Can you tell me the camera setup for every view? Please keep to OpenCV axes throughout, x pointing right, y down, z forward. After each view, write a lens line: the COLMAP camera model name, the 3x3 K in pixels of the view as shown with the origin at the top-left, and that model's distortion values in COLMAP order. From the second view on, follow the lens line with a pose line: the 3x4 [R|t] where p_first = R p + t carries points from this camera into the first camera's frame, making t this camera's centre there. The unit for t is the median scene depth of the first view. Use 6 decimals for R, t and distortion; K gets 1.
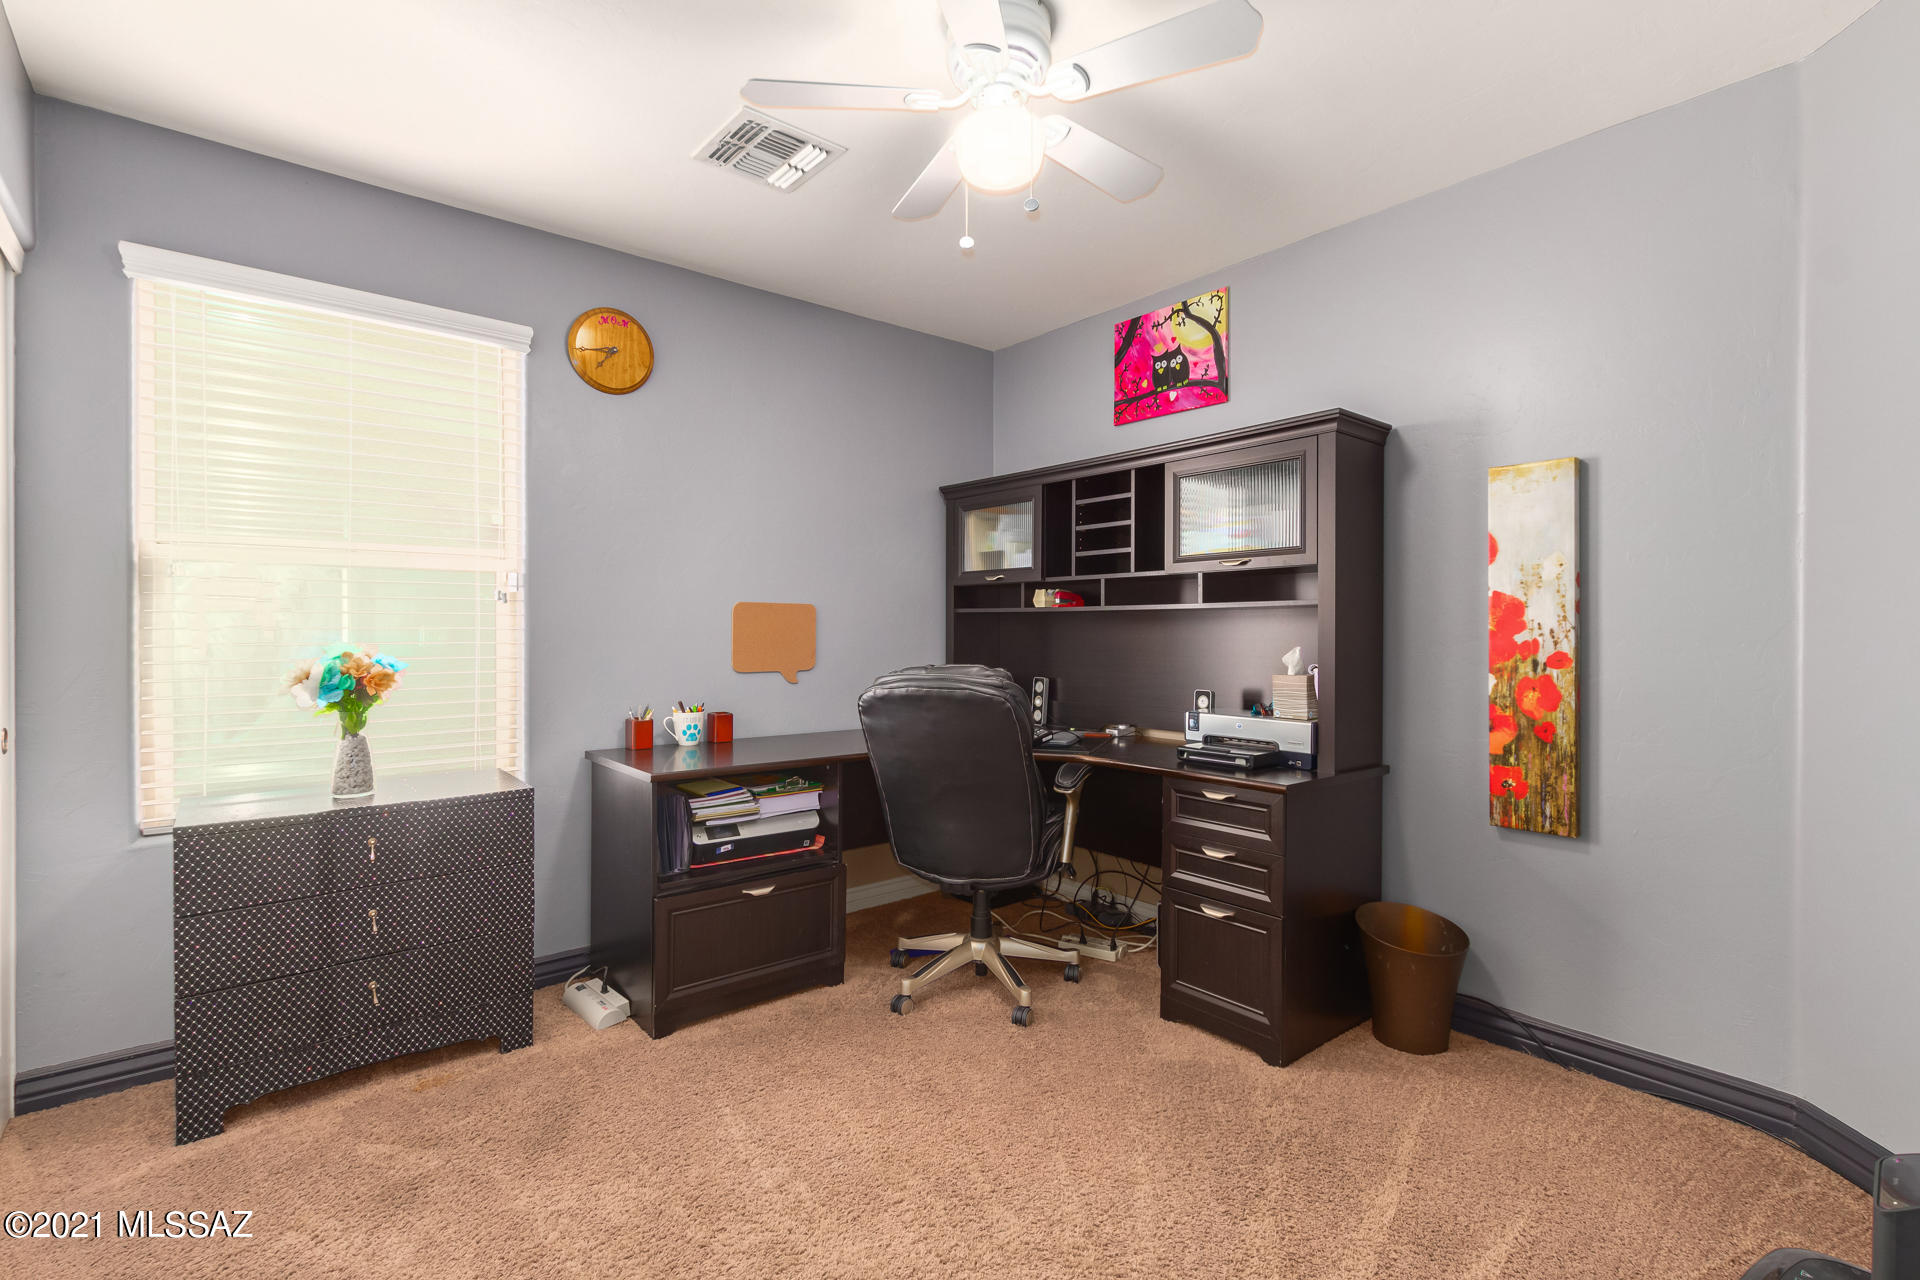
lens RADIAL K [[897.2, 0, 948.9], [0, 897.2, 637.3], [0, 0, 1]] dist [0.000092, -0.000219]
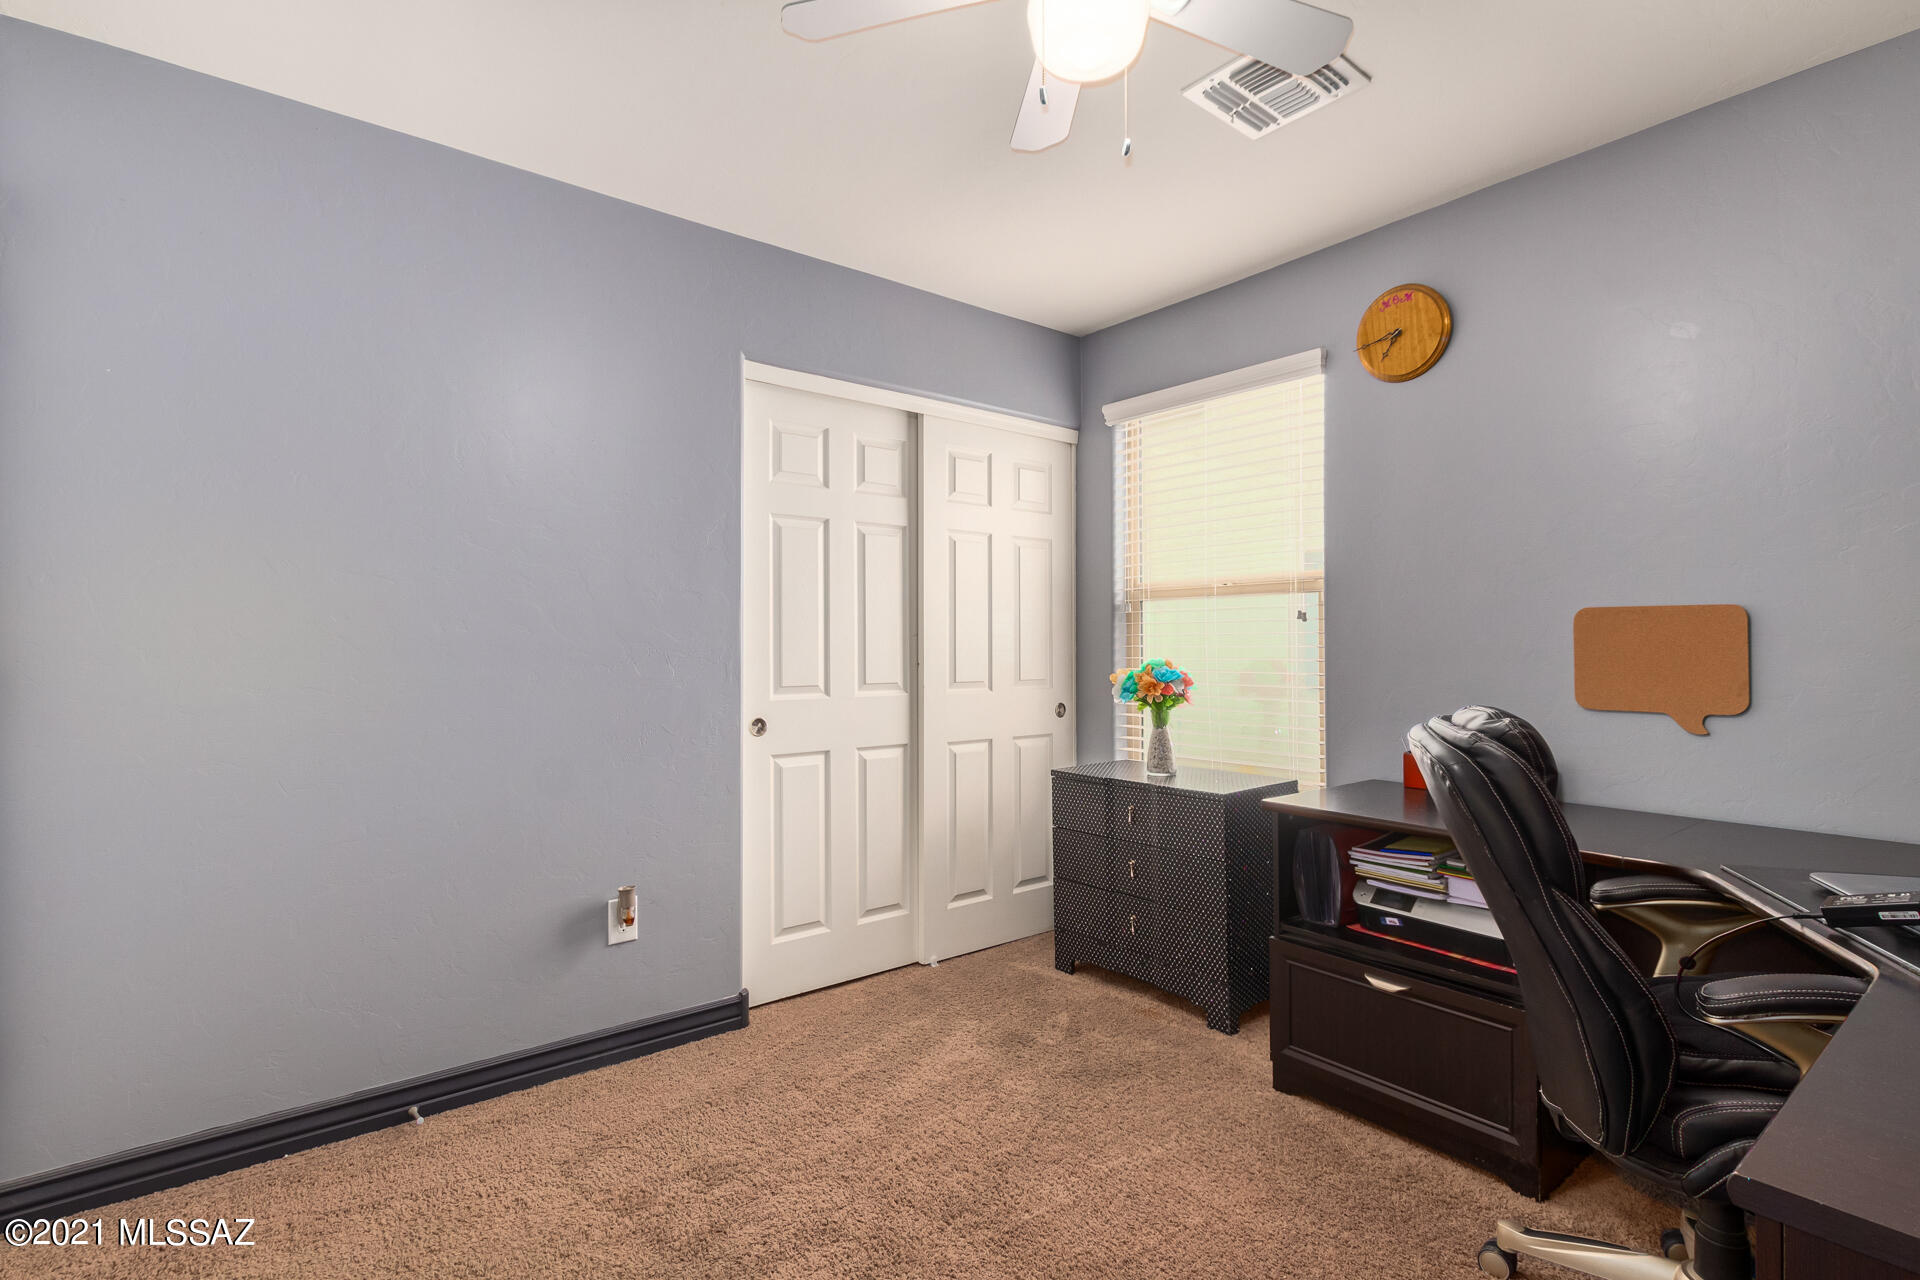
lens RADIAL K [[897.2, 0, 947.7], [0, 897.2, 640.7], [0, 0, 1]] dist [0.000092, -0.000219]
pose [[-0.024013, -0.006318, -0.999692, 0.581460], [-0.005453, 0.999966, -0.006188, -0.008230], [0.999697, 0.005303, -0.024047, 0.643143]]
